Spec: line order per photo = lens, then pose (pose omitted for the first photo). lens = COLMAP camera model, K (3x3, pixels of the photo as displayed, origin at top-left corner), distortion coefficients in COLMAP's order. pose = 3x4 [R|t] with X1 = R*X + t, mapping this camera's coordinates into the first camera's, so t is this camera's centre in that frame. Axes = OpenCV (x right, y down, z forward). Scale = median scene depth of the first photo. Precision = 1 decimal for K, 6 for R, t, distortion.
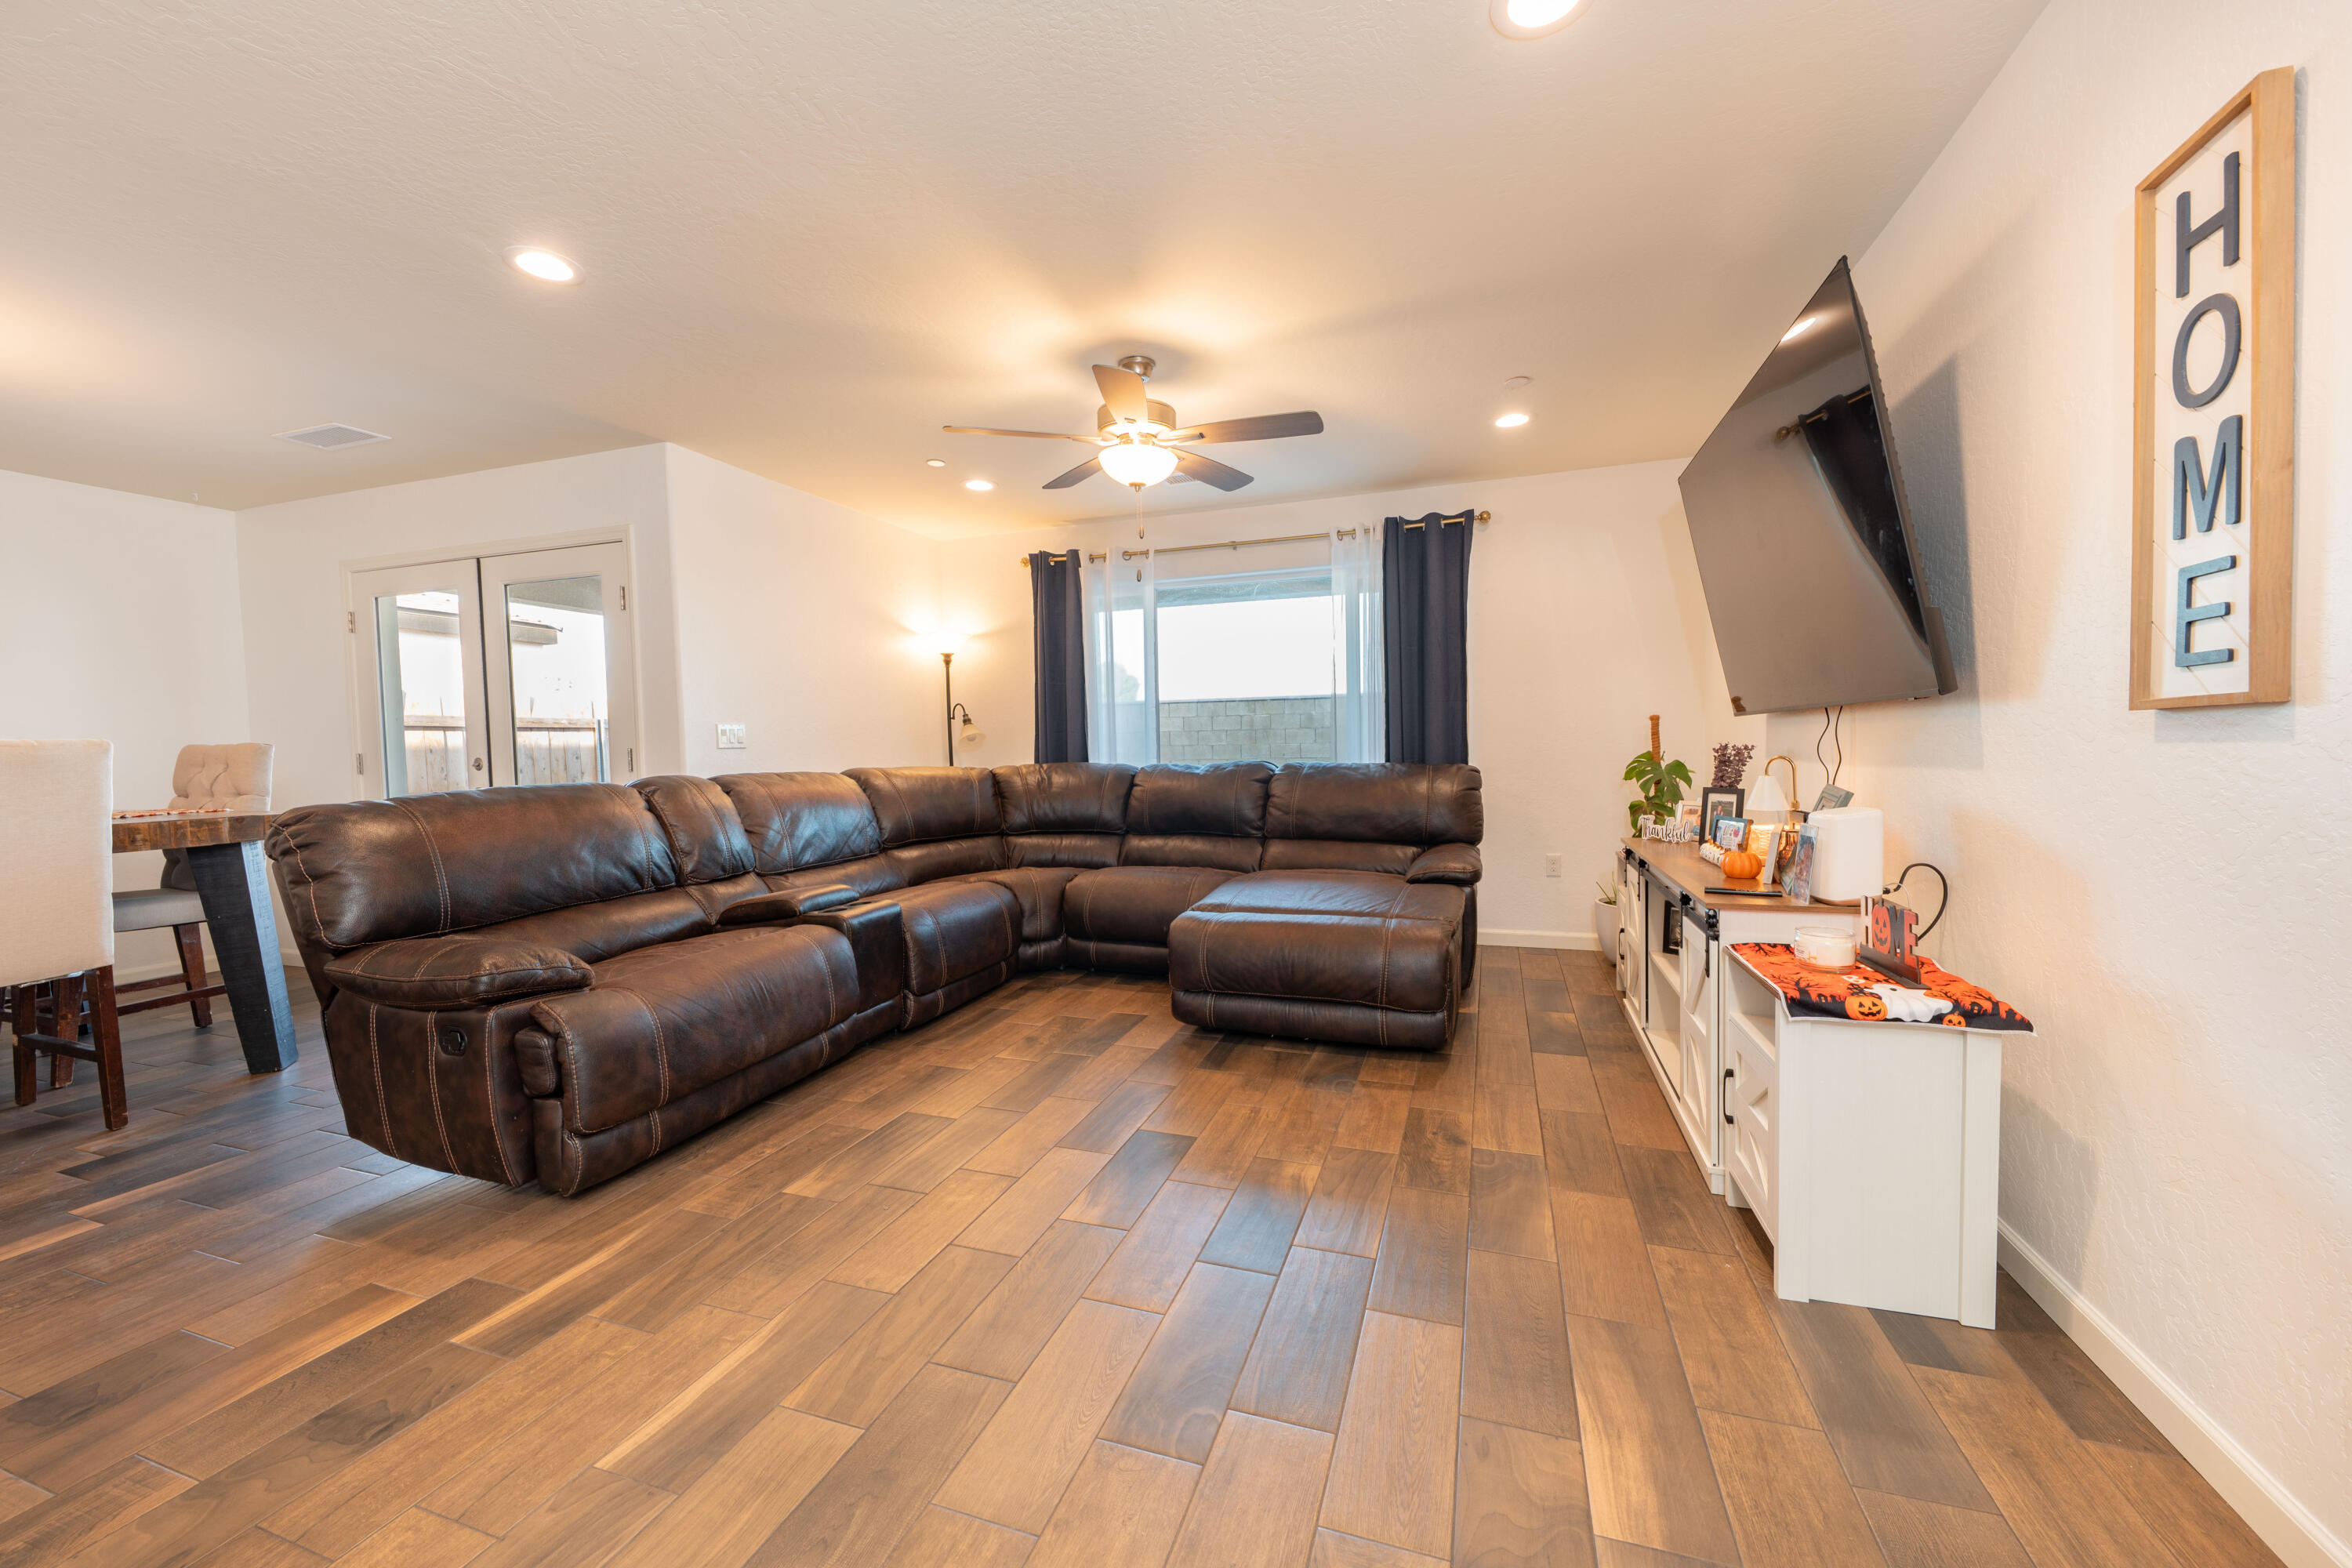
lens RADIAL K [[900.9, 0, 1176.0], [0, 900.9, 784.0], [0, 0, 1]] dist [0.023801, -0.000046]
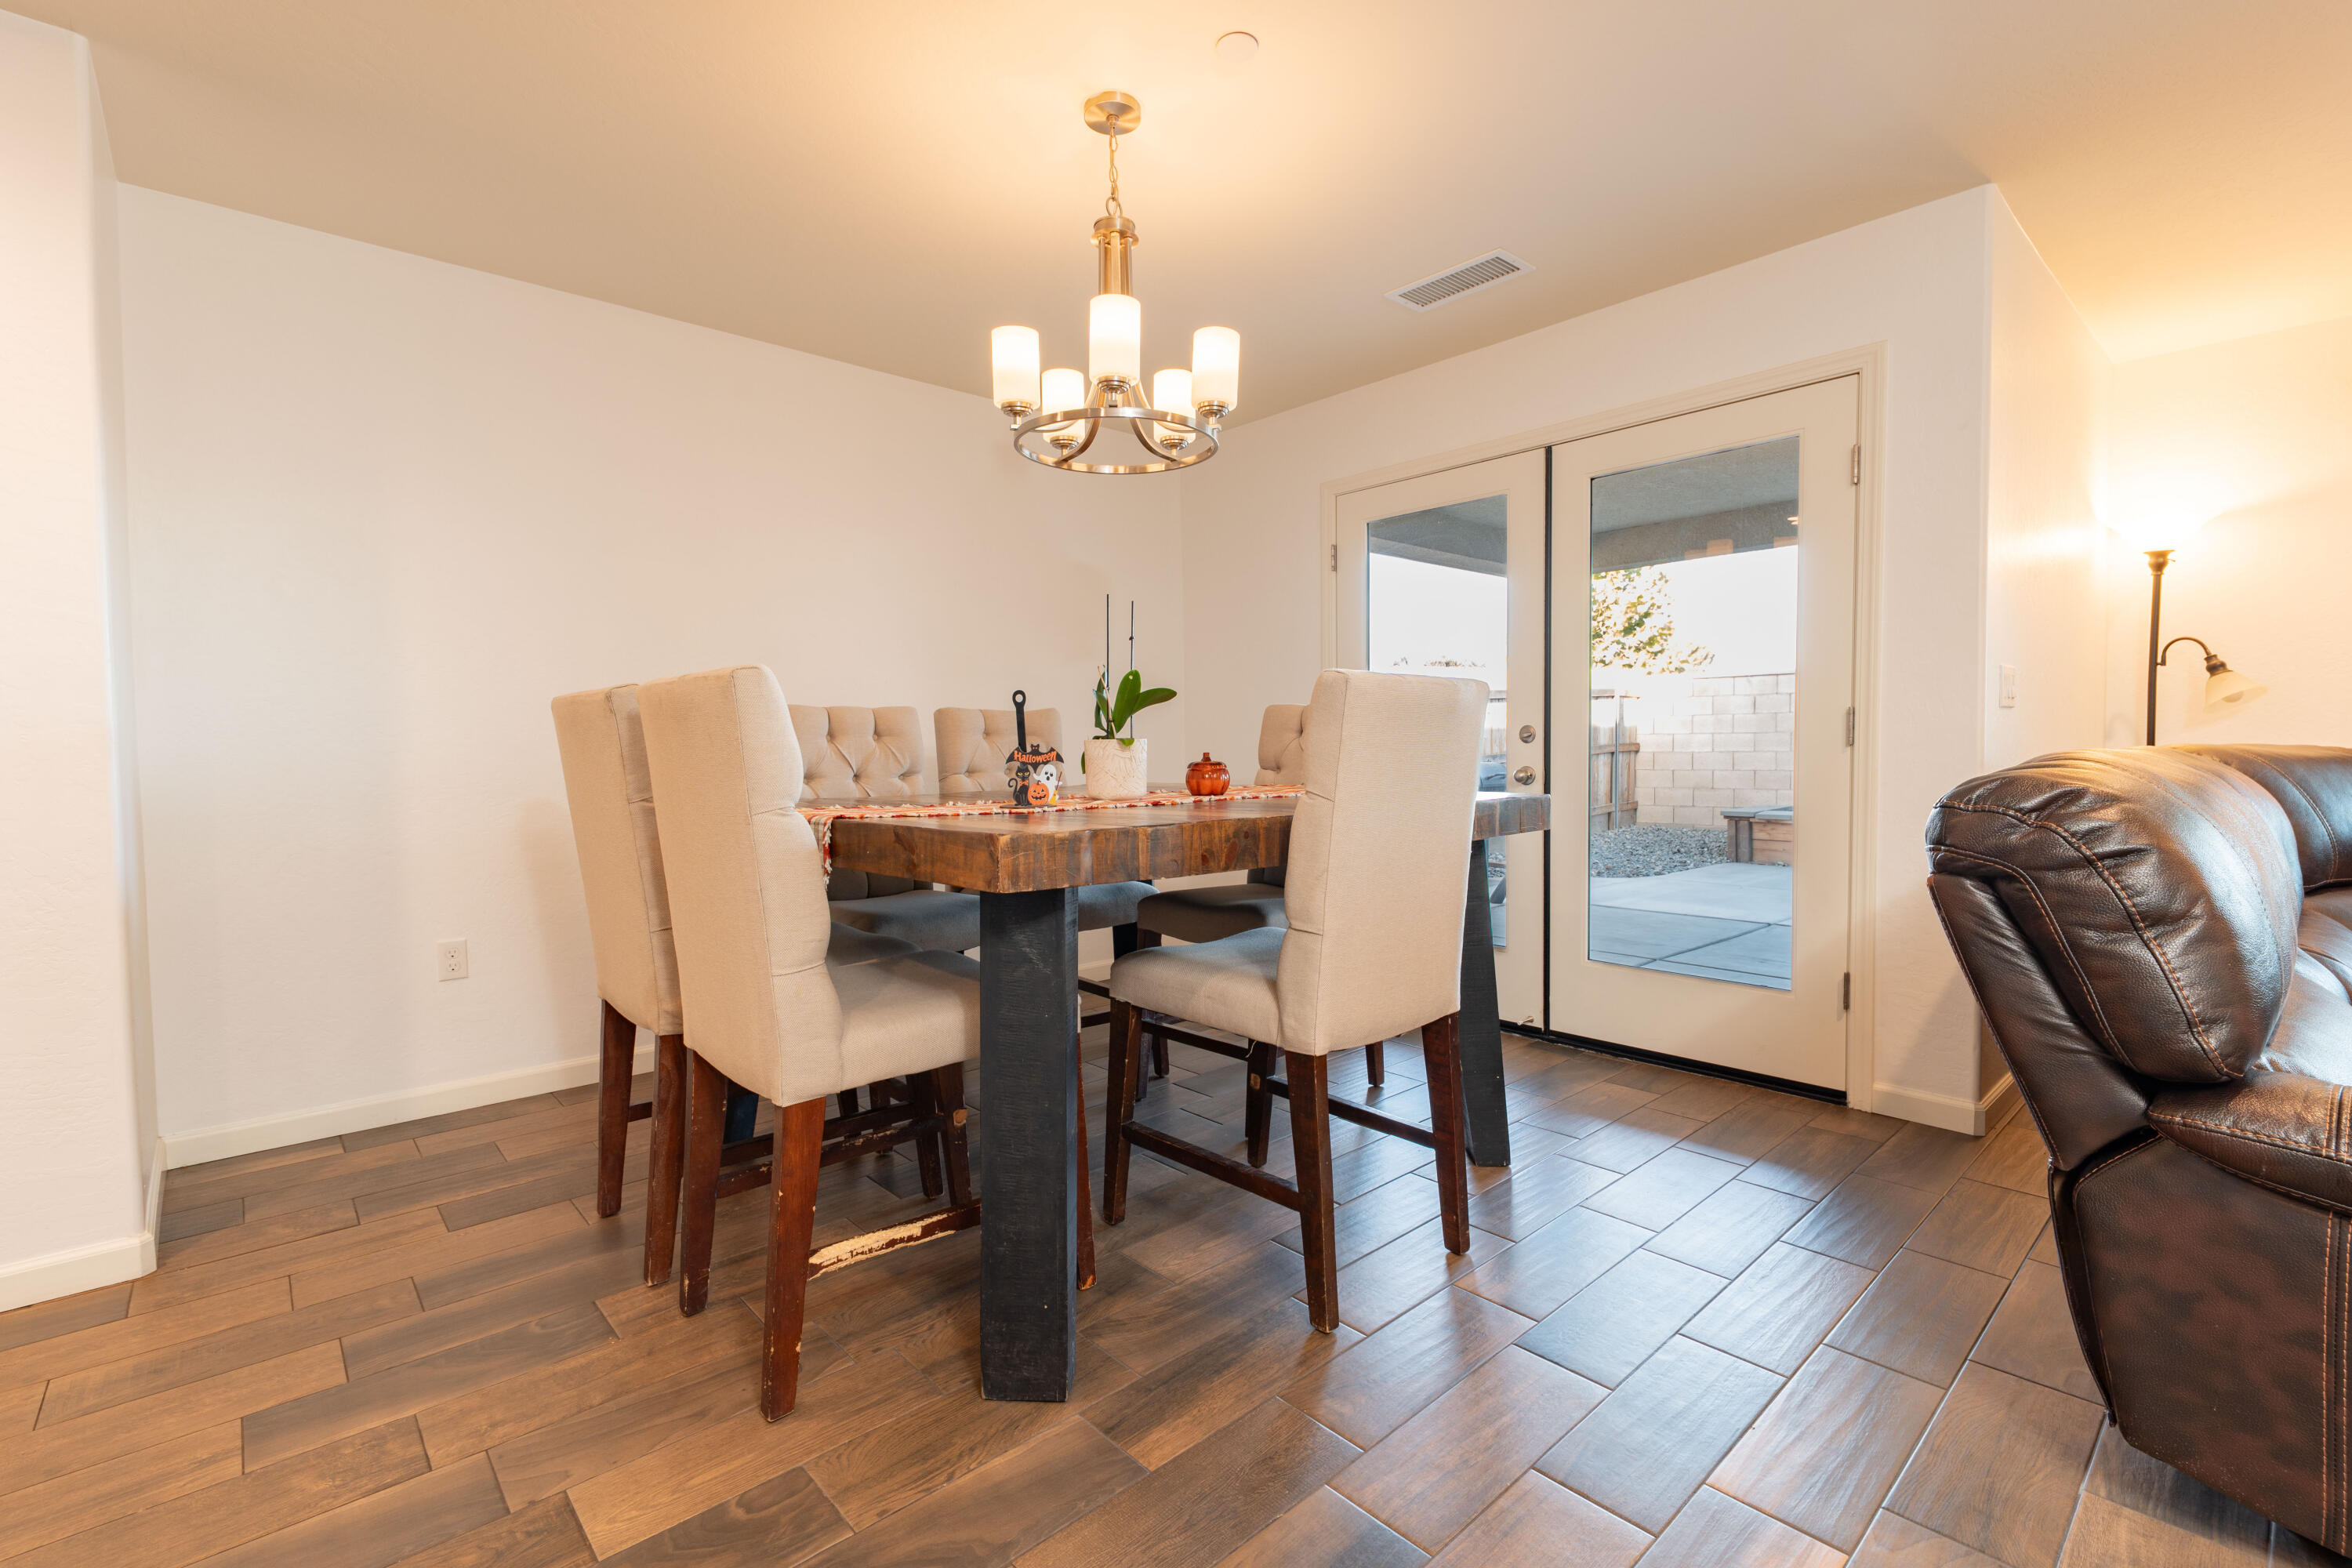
lens RADIAL K [[1045.7, 0, 1176.0], [0, 1045.7, 784.0], [0, 0, 1]] dist [0.002948, 0.000013]
pose [[0.878101, 0.023868, -0.477880, -0.696161], [-0.023148, 0.999705, 0.007396, 0.019683], [0.477915, 0.004567, 0.878394, 0.161835]]
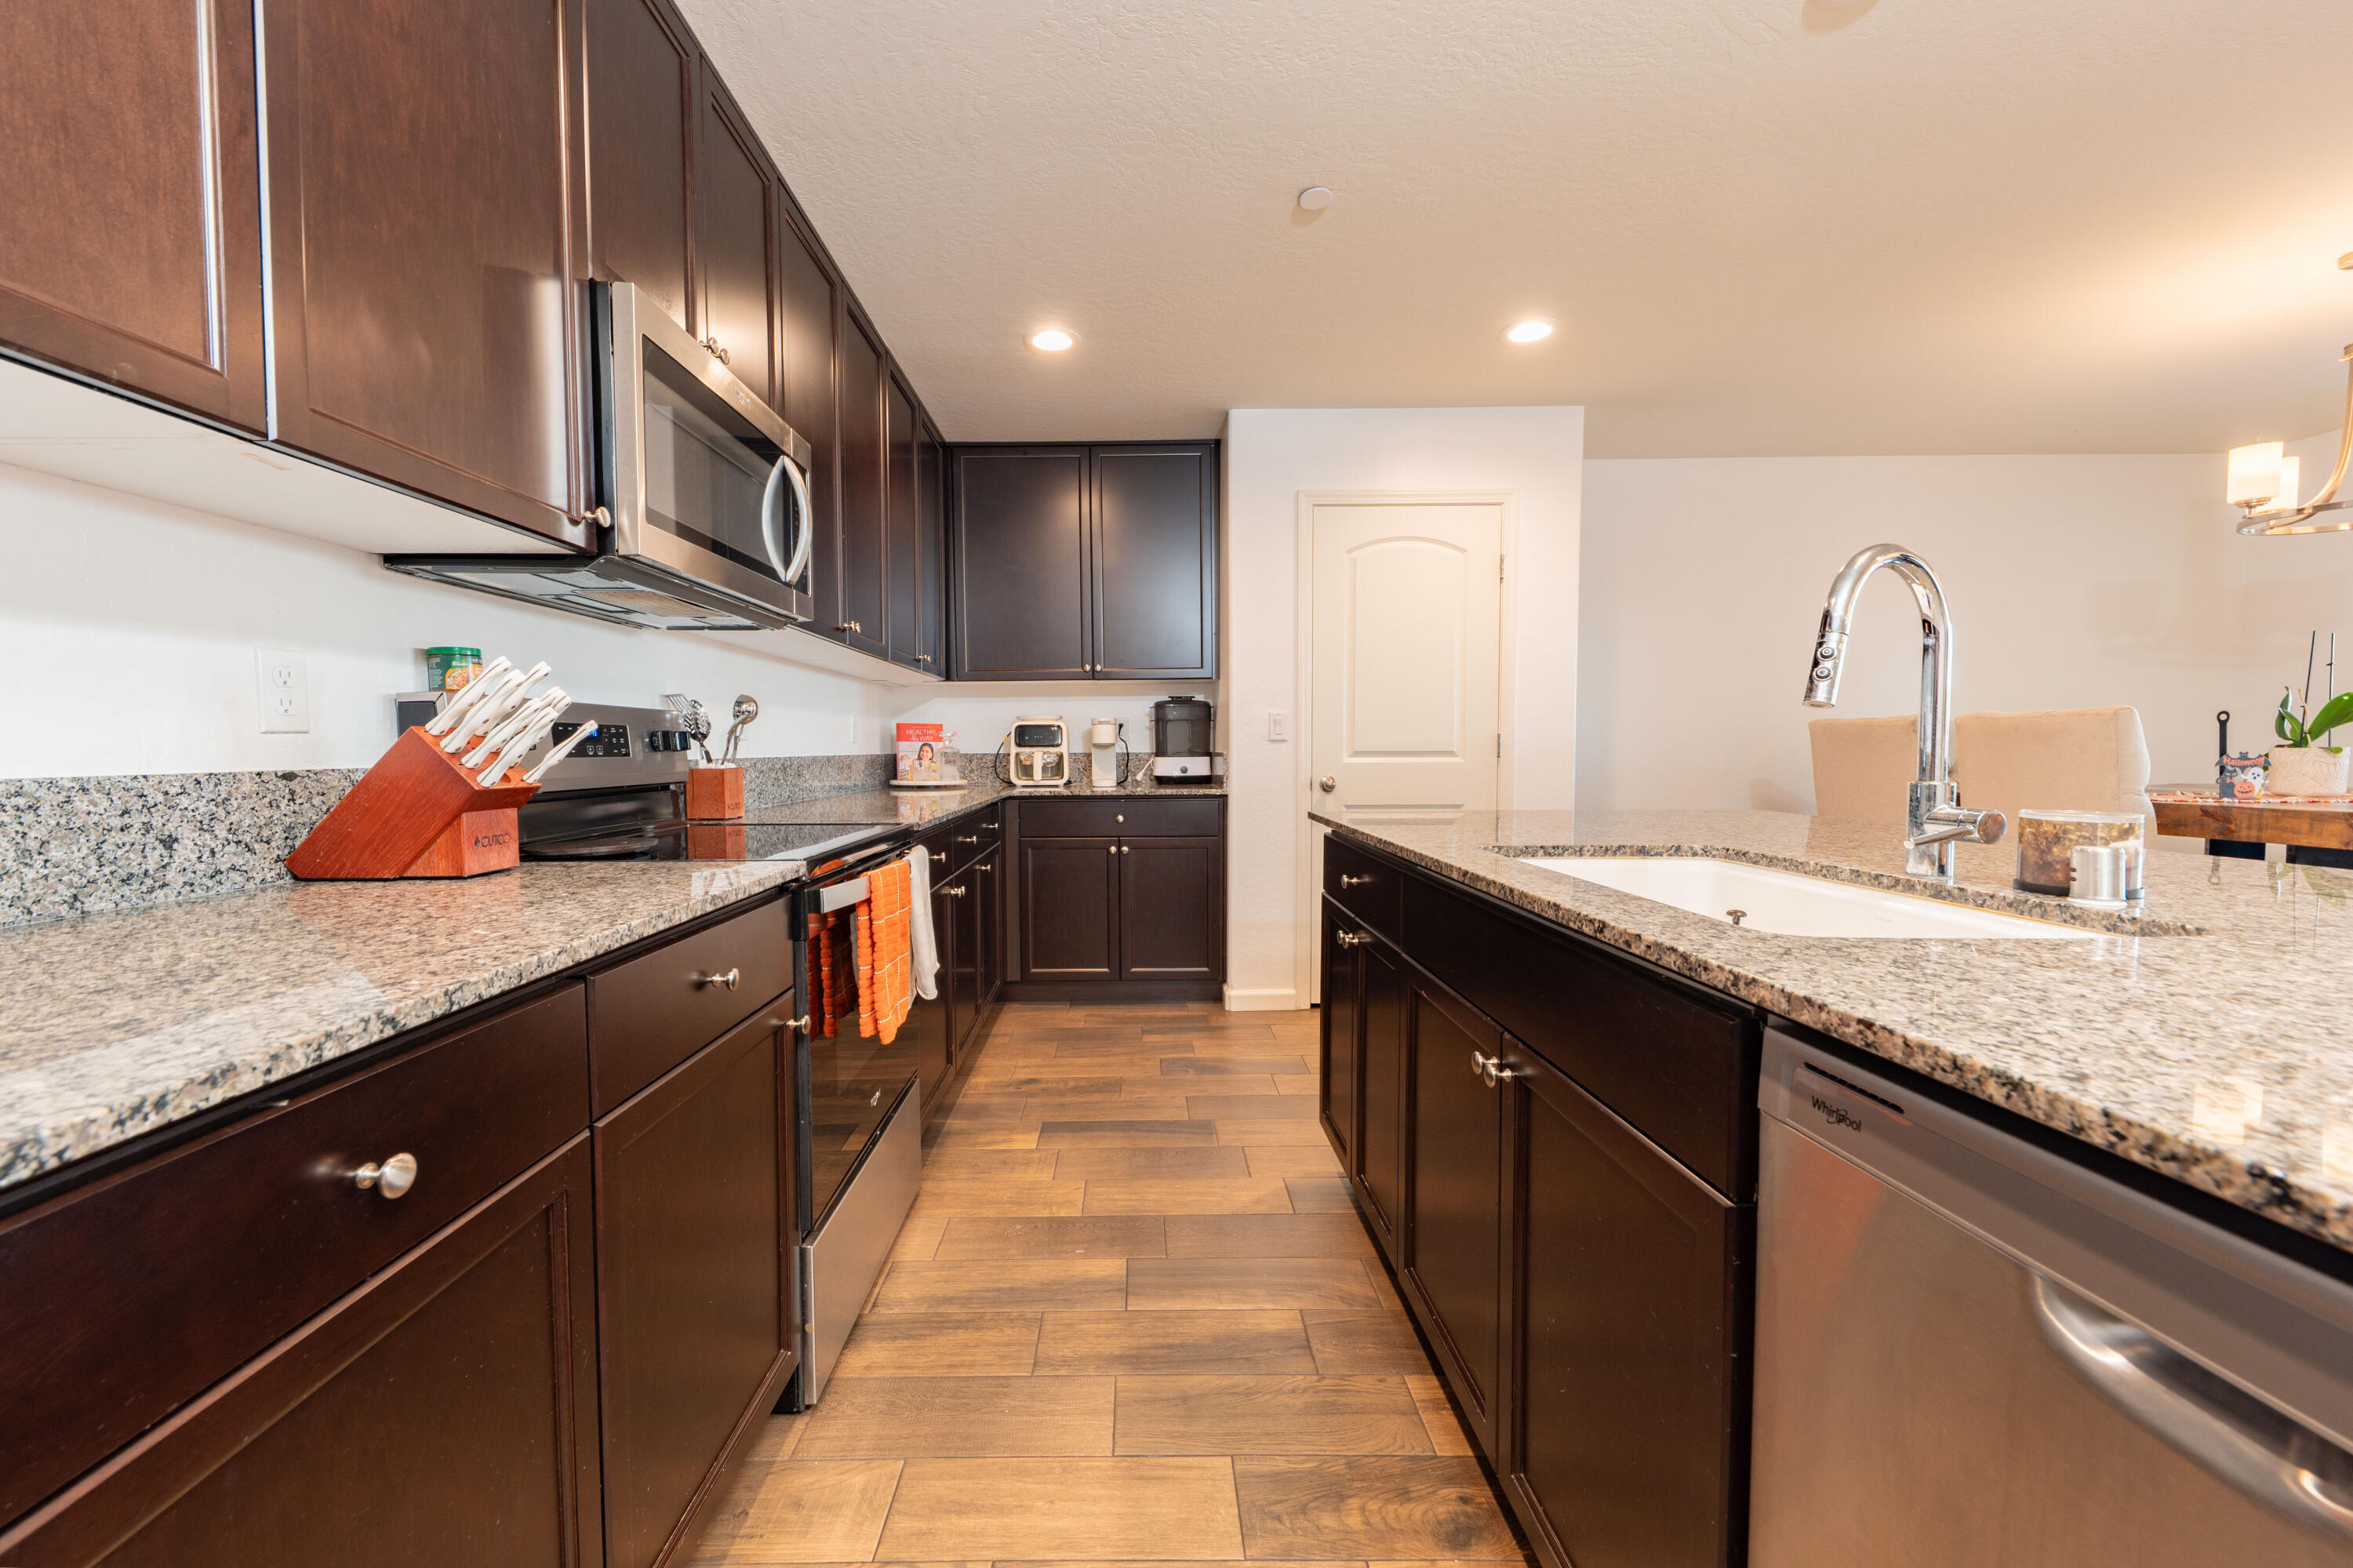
lens RADIAL K [[915.5, 0, 1131.9], [0, 915.5, 783.6], [0, 0, 1]] dist [-0.019277, -0.000087]
pose [[0.330852, 0.052947, -0.942196, -0.676458], [-0.038789, 0.998344, 0.042481, 0.030647], [0.942885, 0.022492, 0.332358, -0.388274]]
